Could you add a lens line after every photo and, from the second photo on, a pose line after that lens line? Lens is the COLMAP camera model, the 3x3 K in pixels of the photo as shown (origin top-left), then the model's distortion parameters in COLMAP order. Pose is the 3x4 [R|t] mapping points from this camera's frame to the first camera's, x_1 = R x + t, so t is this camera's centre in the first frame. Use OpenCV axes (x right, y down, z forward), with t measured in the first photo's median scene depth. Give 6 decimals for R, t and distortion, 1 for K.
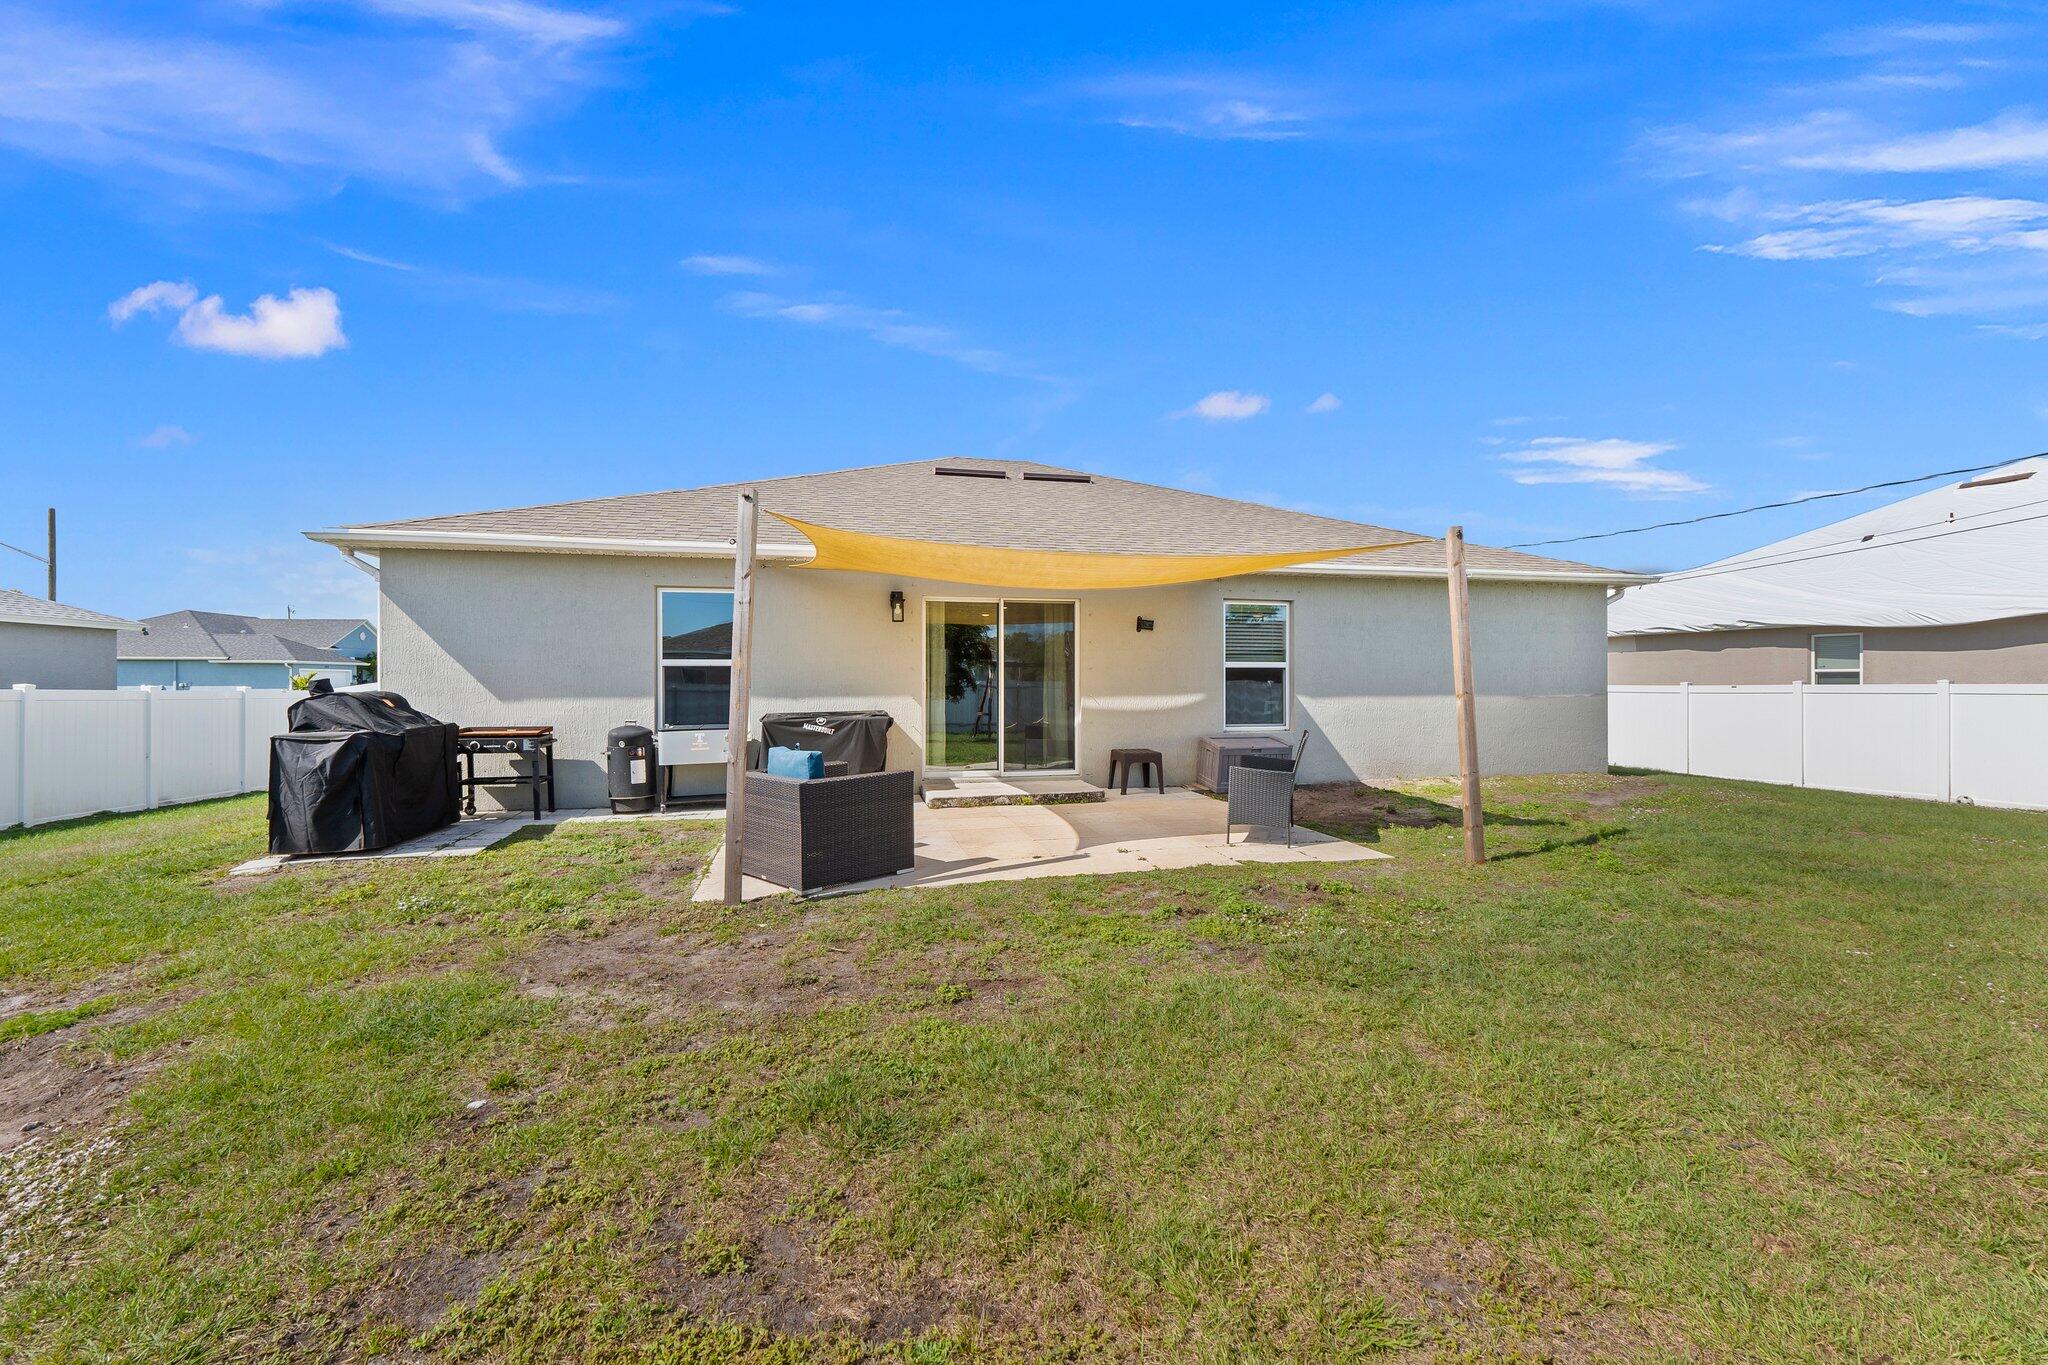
lens RADIAL K [[864.8, 0, 1027.3], [0, 864.8, 677.5], [0, 0, 1]] dist [0.012060, -0.003382]
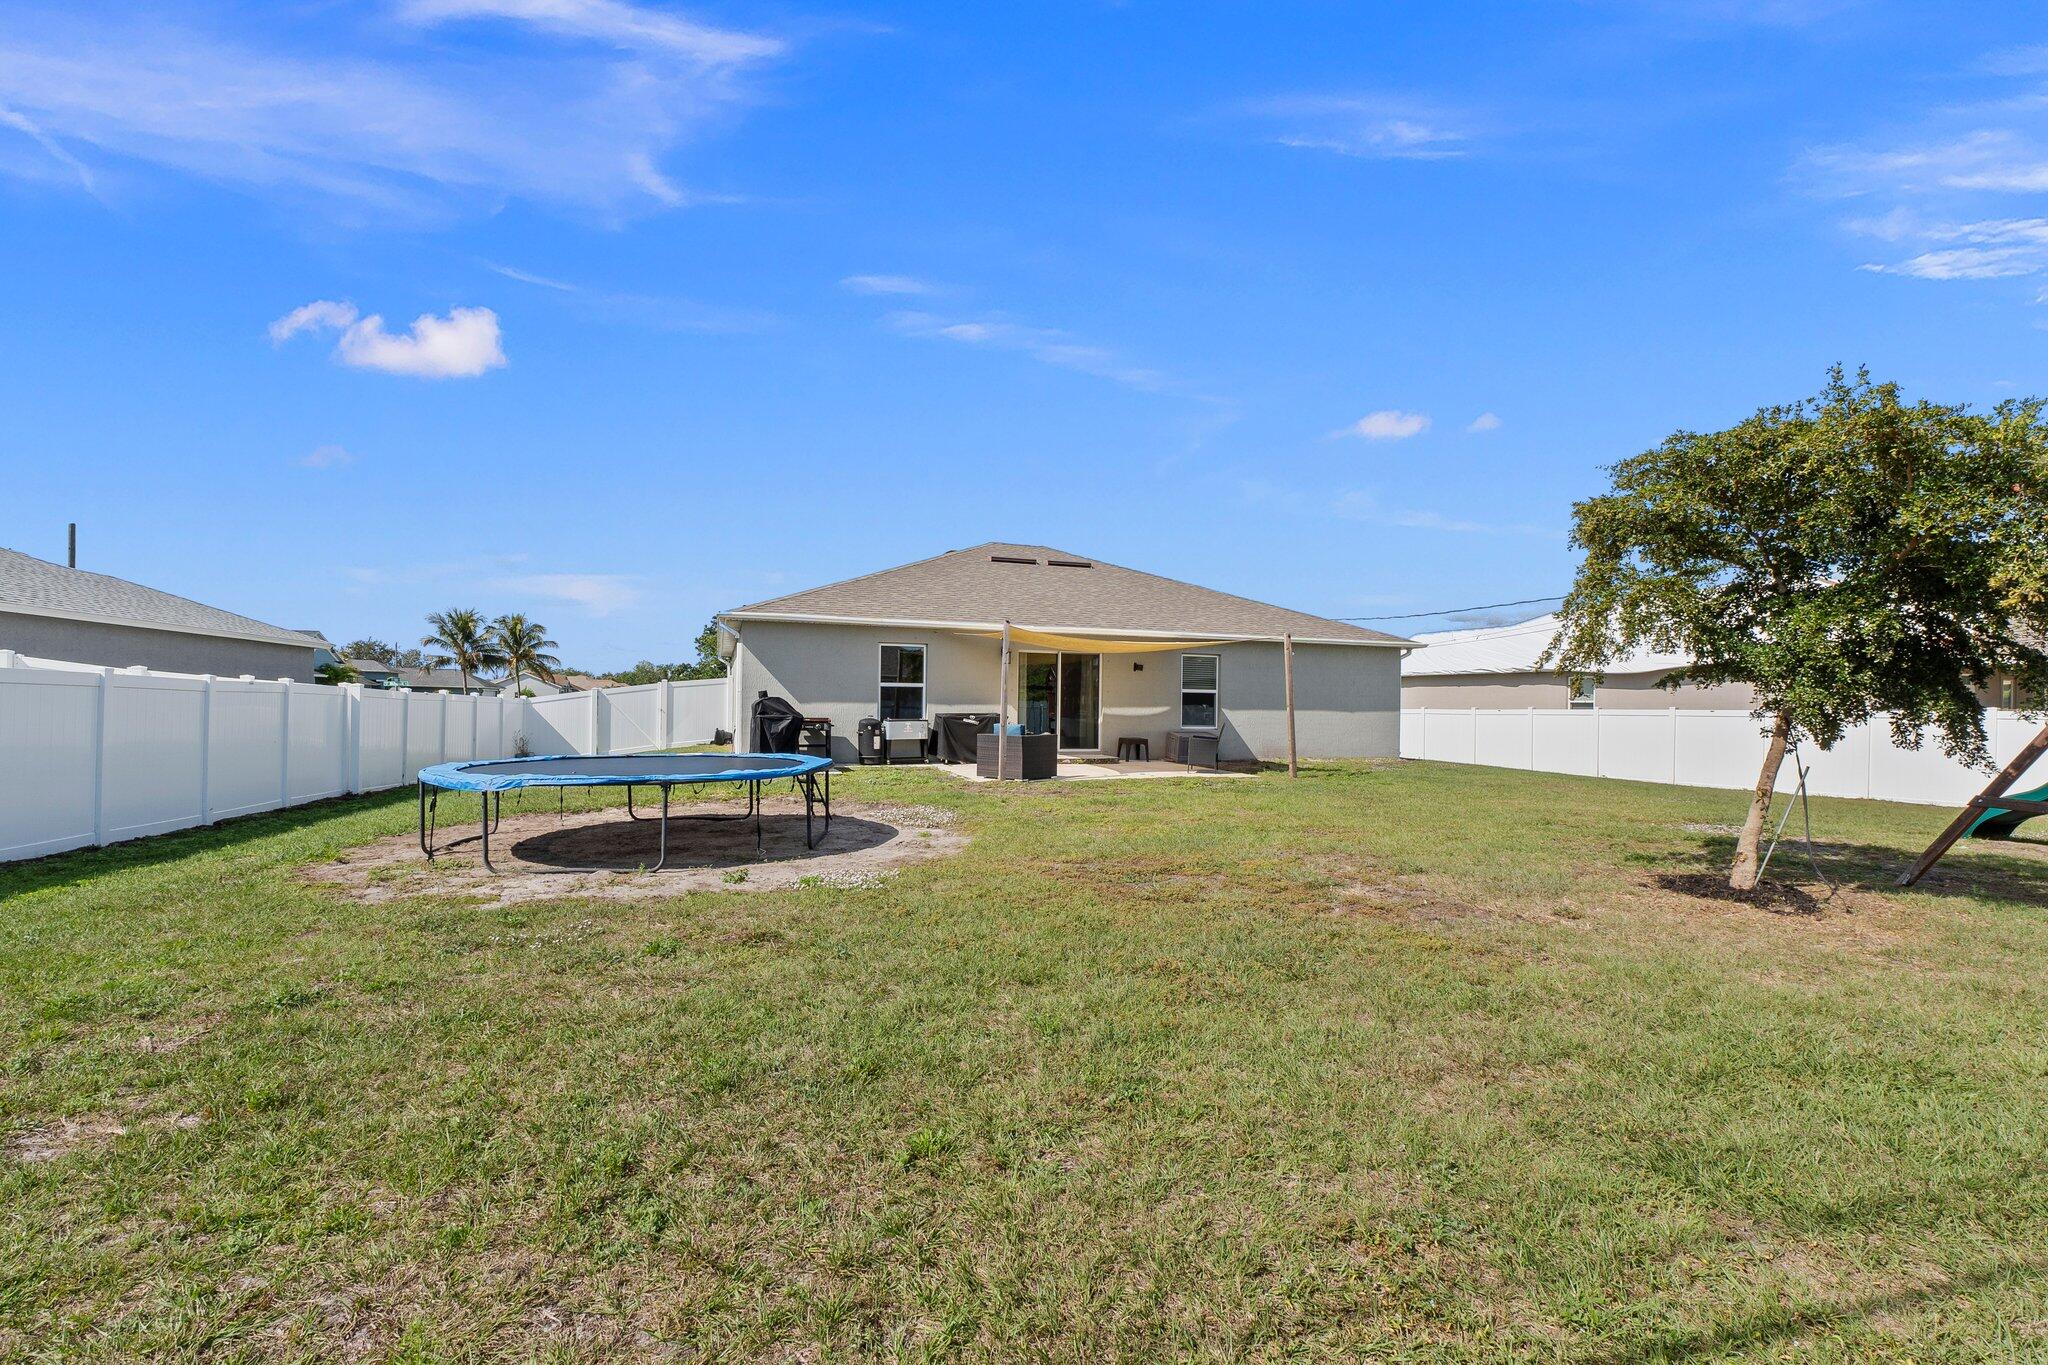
lens RADIAL K [[897.6, 0, 1025.2], [0, 897.6, 691.8], [0, 0, 1]] dist [-0.002487, -0.000366]
pose [[0.997405, 0.015924, 0.070208, -0.223104], [-0.015255, 0.999833, -0.010066, 0.011029], [-0.070357, 0.008968, 0.997482, -0.815261]]
